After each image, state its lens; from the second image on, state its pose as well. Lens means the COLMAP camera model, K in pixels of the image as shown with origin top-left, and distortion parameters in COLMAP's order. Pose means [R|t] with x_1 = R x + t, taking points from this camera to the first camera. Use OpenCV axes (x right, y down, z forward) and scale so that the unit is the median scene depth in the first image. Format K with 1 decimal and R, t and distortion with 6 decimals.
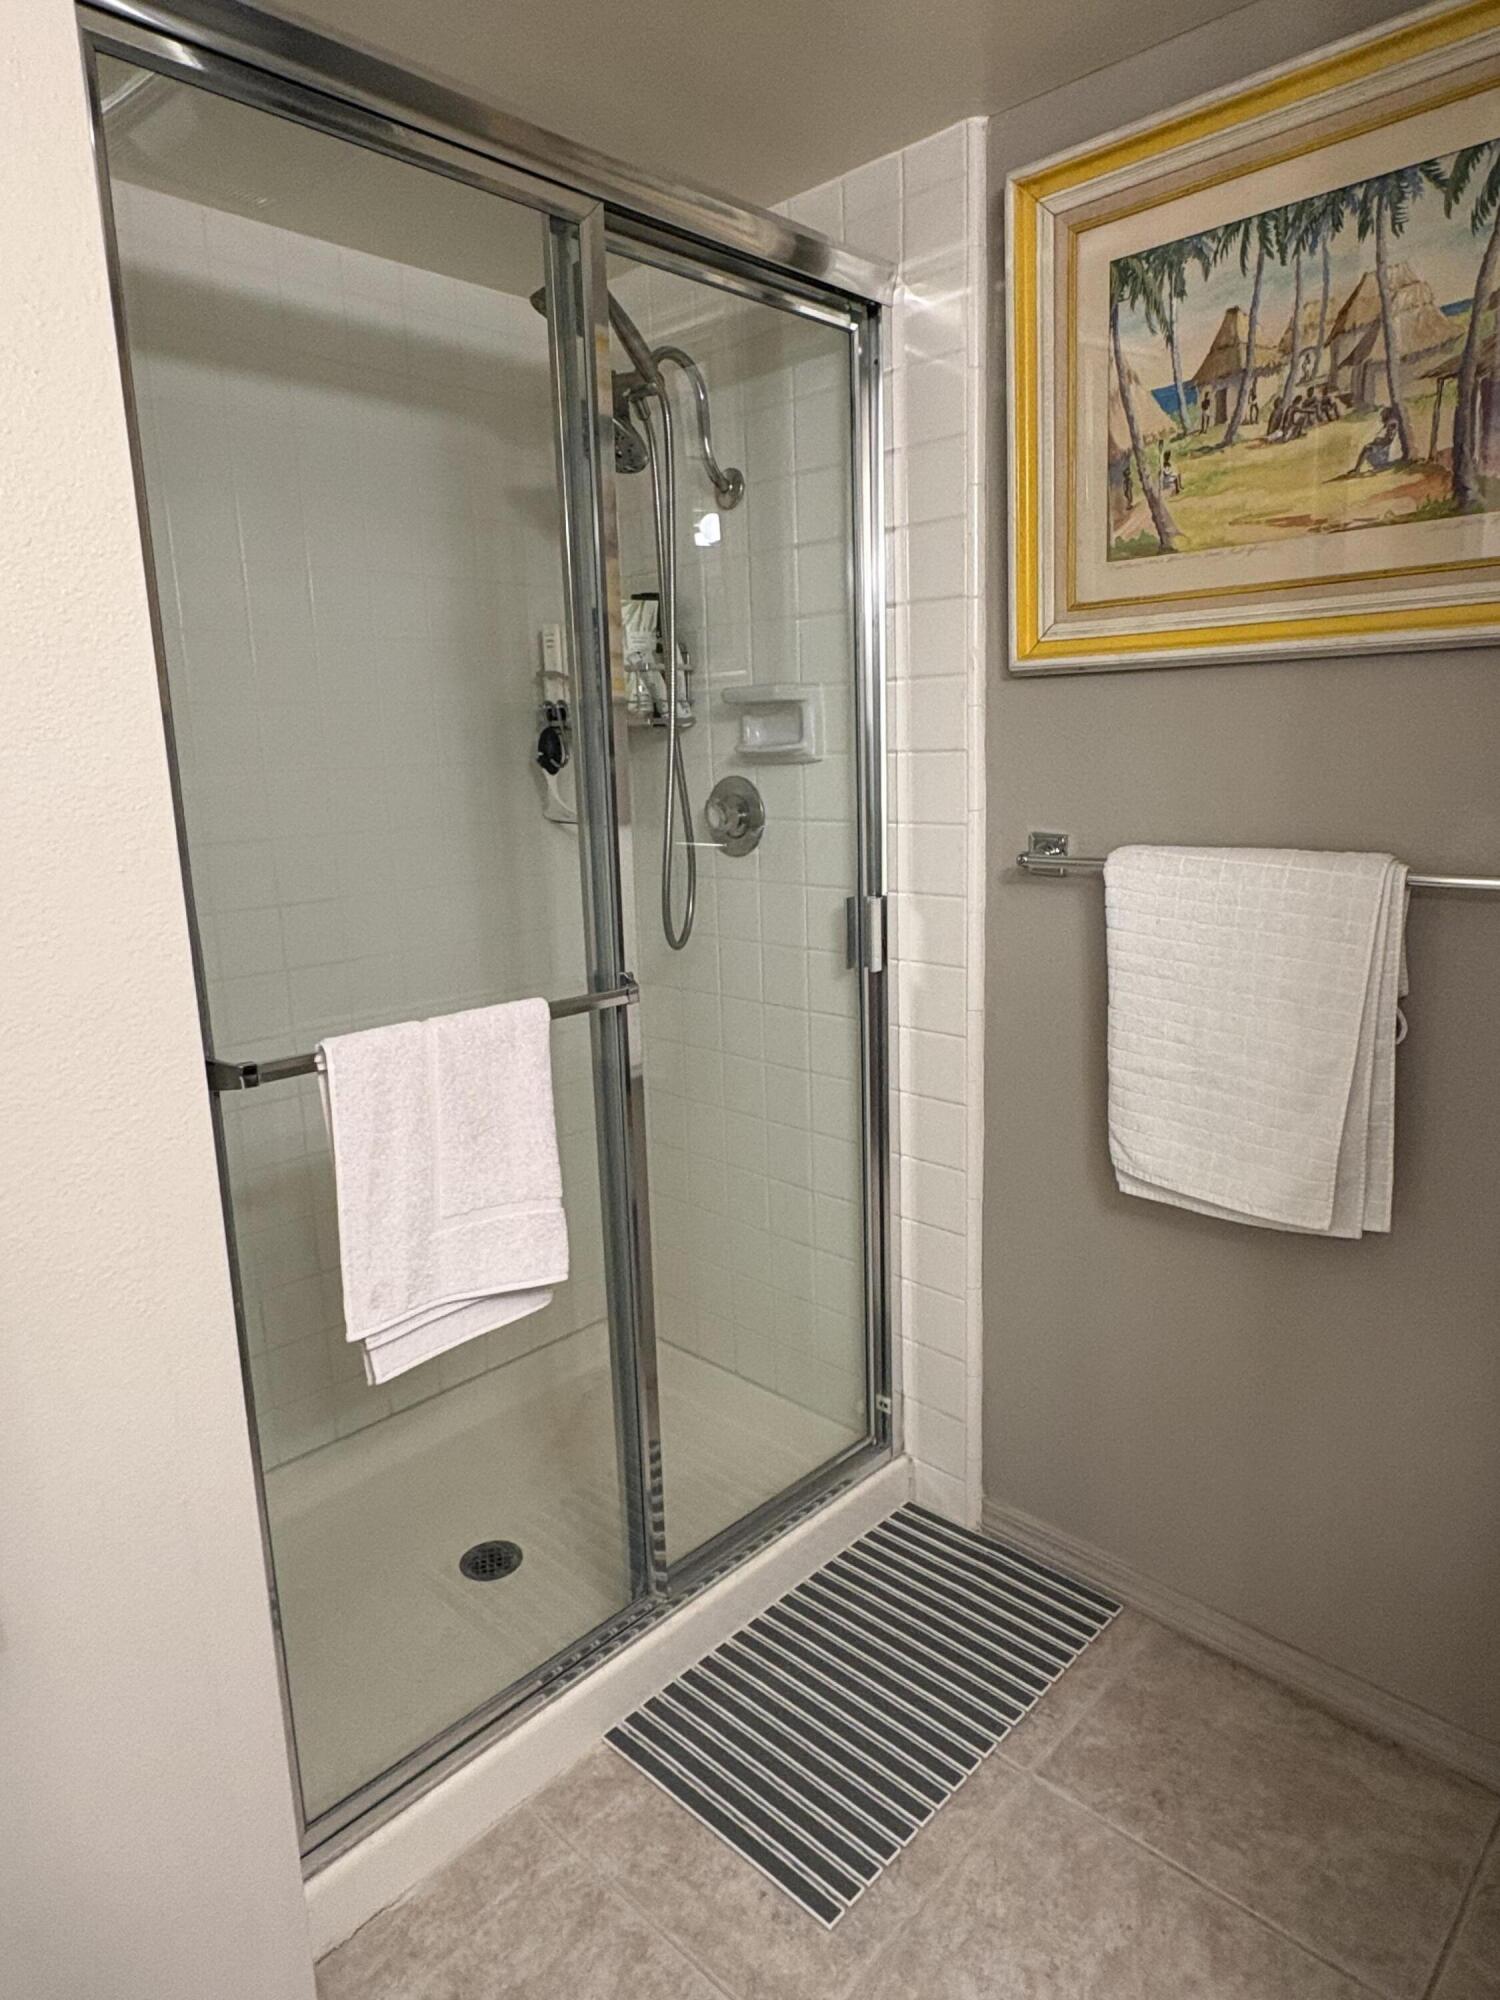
lens RADIAL K [[1230.3, 0, 751.1], [0, 1230.3, 1000.6], [0, 0, 1]] dist [-0.009000, 0.009182]
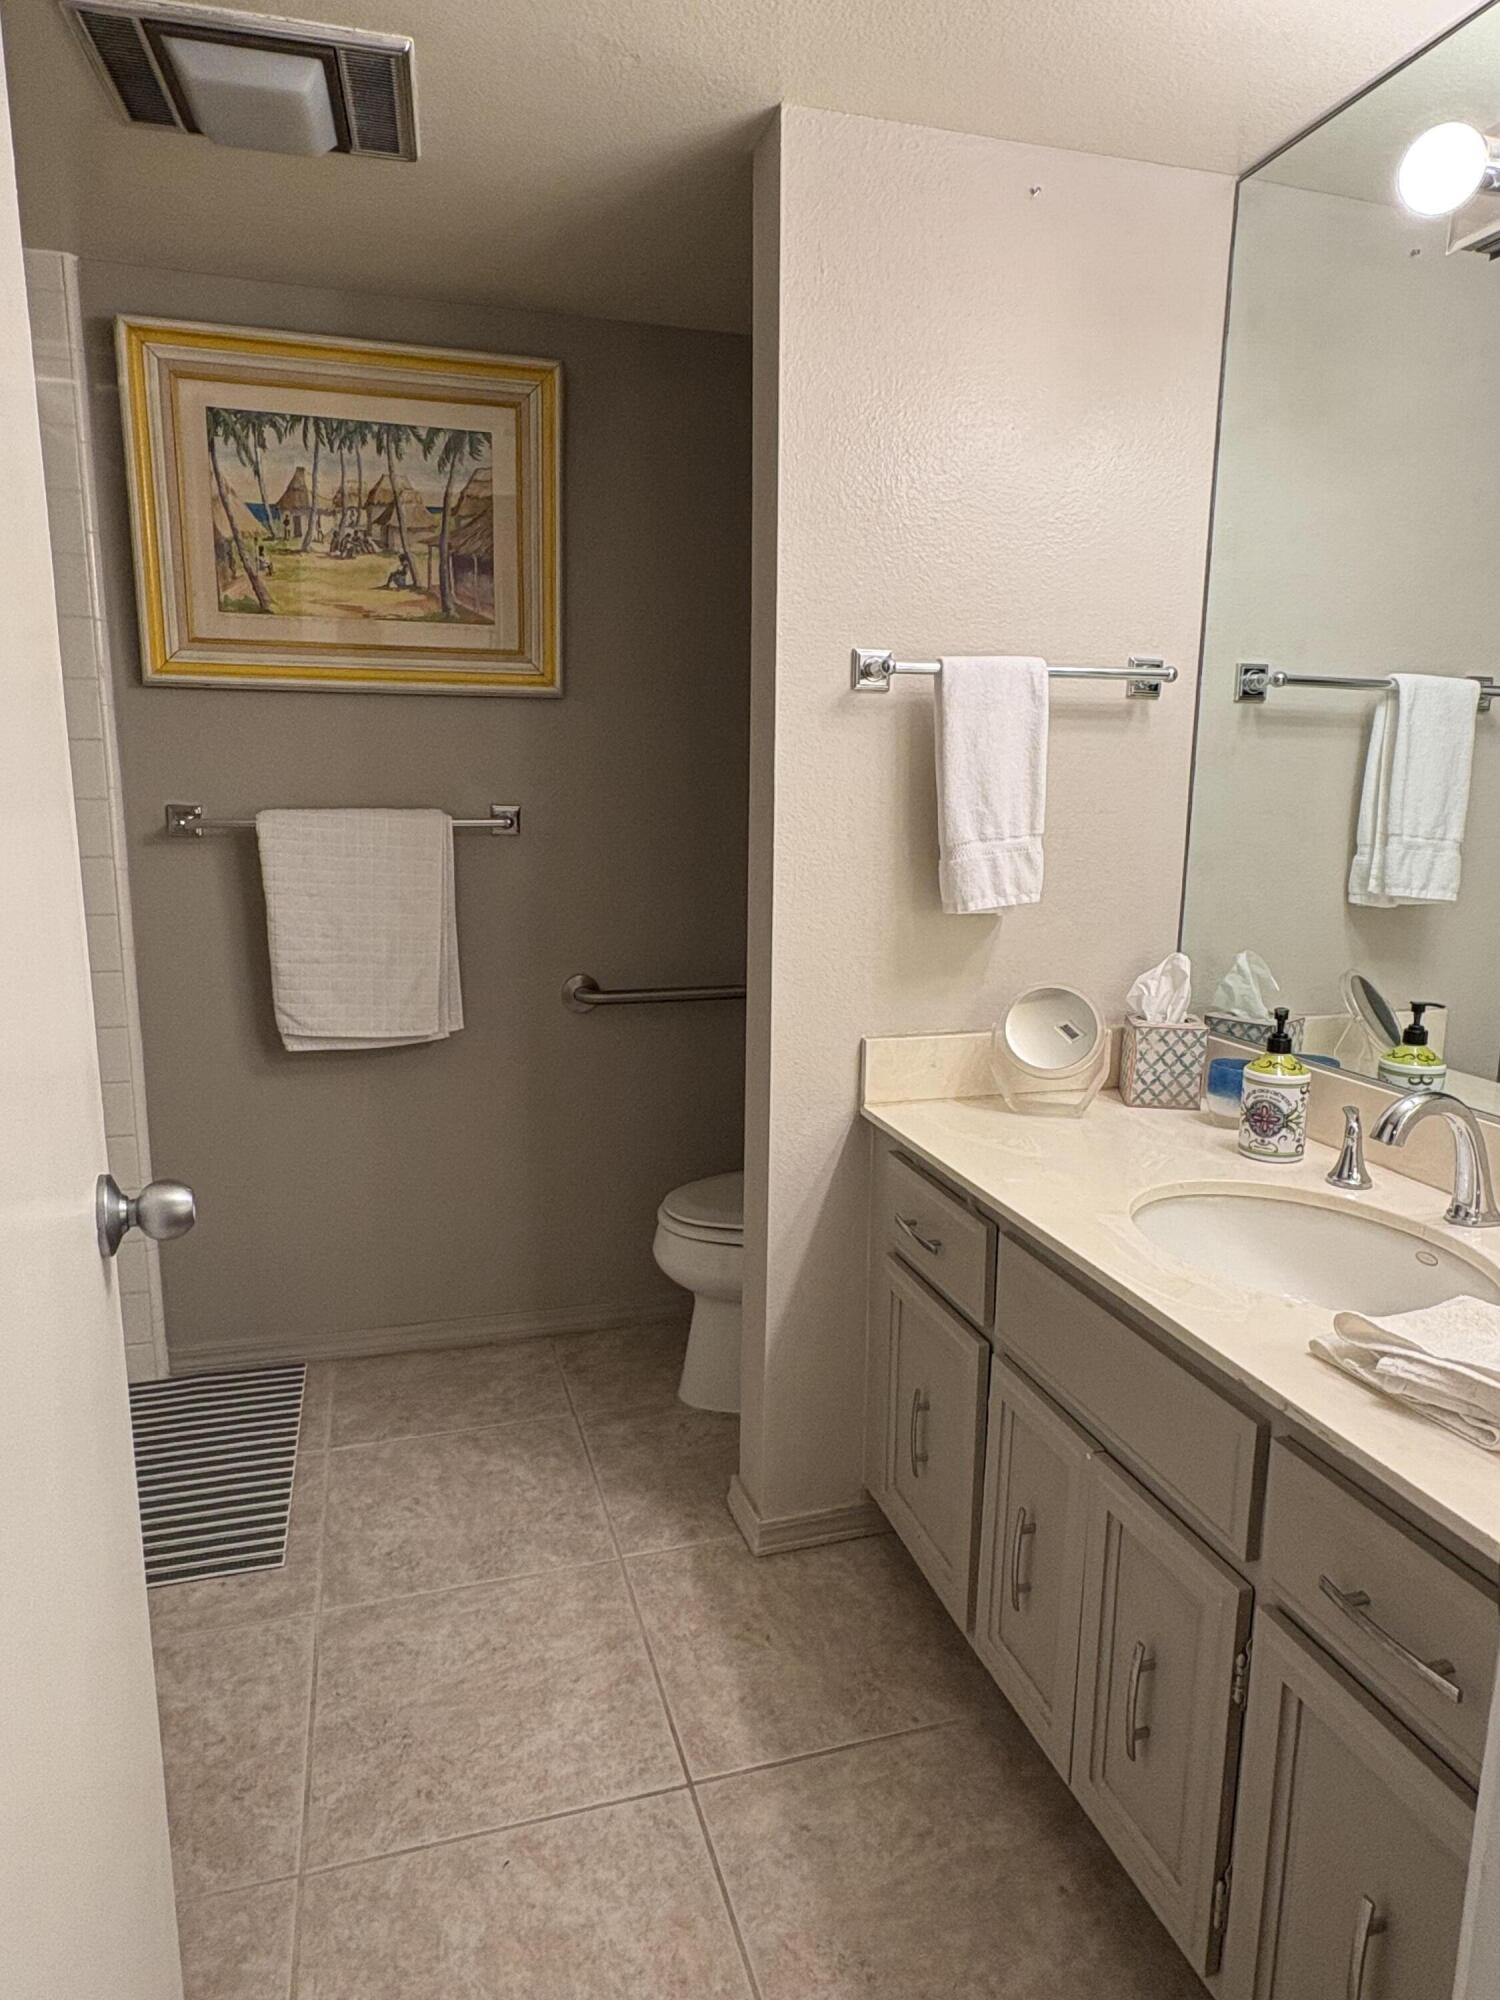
lens RADIAL K [[1230.3, 0, 747.3], [0, 1230.3, 999.6], [0, 0, 1]] dist [-0.009000, 0.009182]
pose [[0.490200, -0.119248, 0.863414, -0.760950], [0.150650, 0.987280, 0.050825, 0.117544], [-0.858492, 0.105159, 0.501930, -0.213396]]
